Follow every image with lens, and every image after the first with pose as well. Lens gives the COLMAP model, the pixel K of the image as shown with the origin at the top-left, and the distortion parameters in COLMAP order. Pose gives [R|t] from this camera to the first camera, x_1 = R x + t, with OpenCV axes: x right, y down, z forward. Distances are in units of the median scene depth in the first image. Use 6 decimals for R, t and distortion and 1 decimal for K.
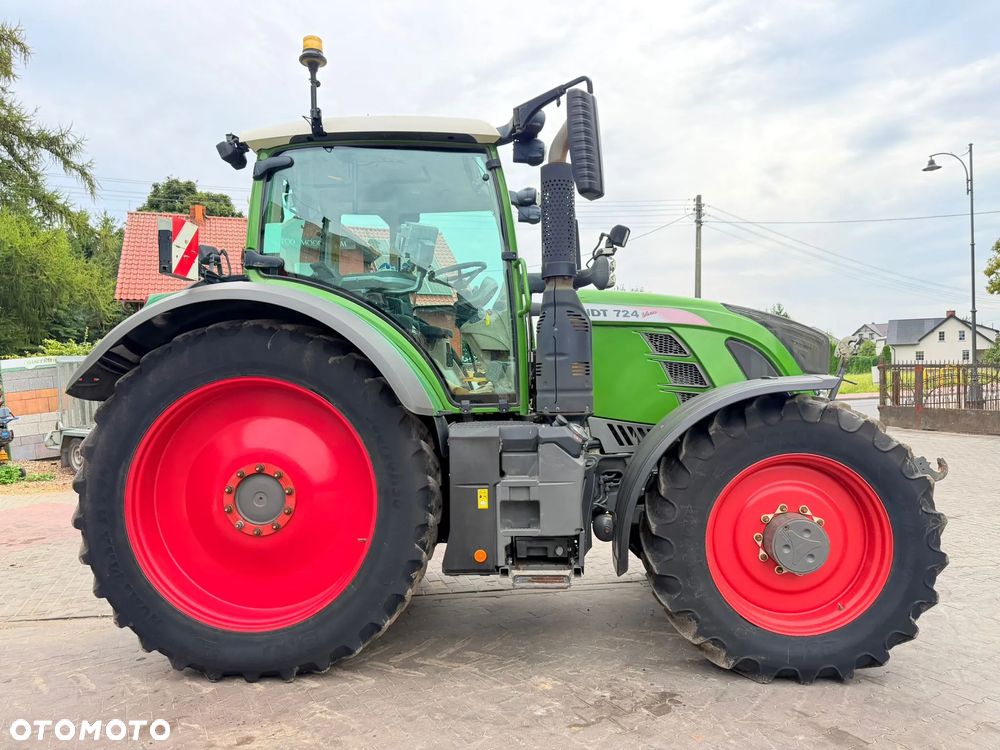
lens RADIAL K [[707.5, 0, 499.9], [0, 707.5, 373.7], [0, 0, 1]] dist [0.041637, -0.054407]
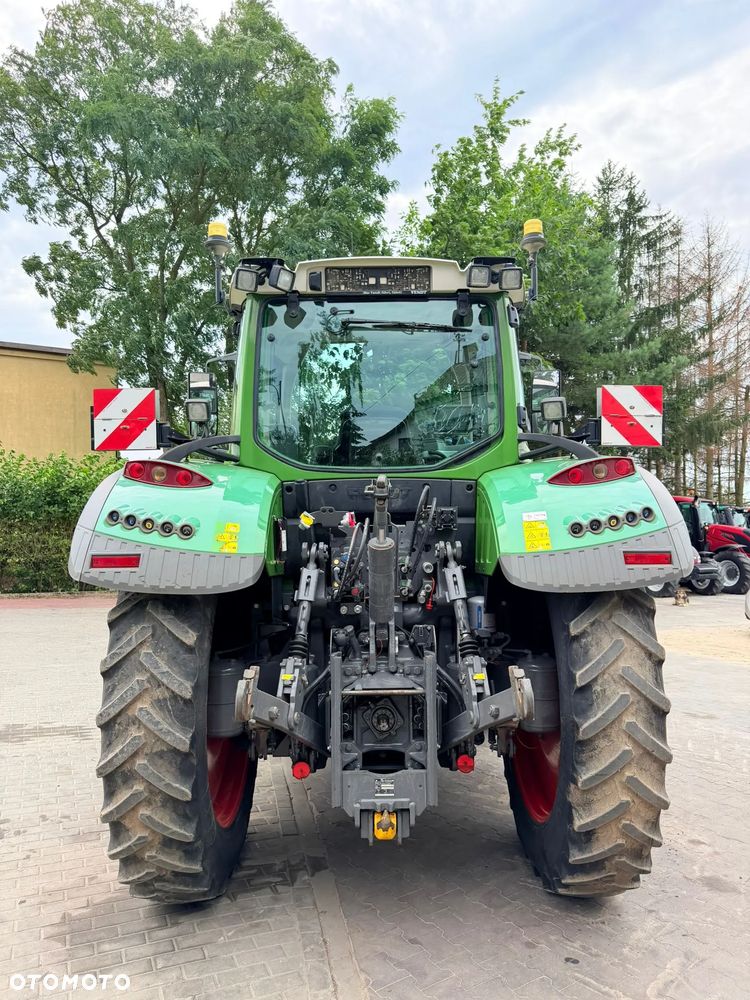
lens RADIAL K [[707.5, 0, 372.0], [0, 707.5, 500.2], [0, 0, 1]] dist [0.041637, -0.054407]
pose [[-0.049016, 0.053335, 0.997373, -1.328280], [-0.003402, 0.998559, -0.053566, -0.011059], [-0.998792, -0.006019, -0.048764, 1.350929]]
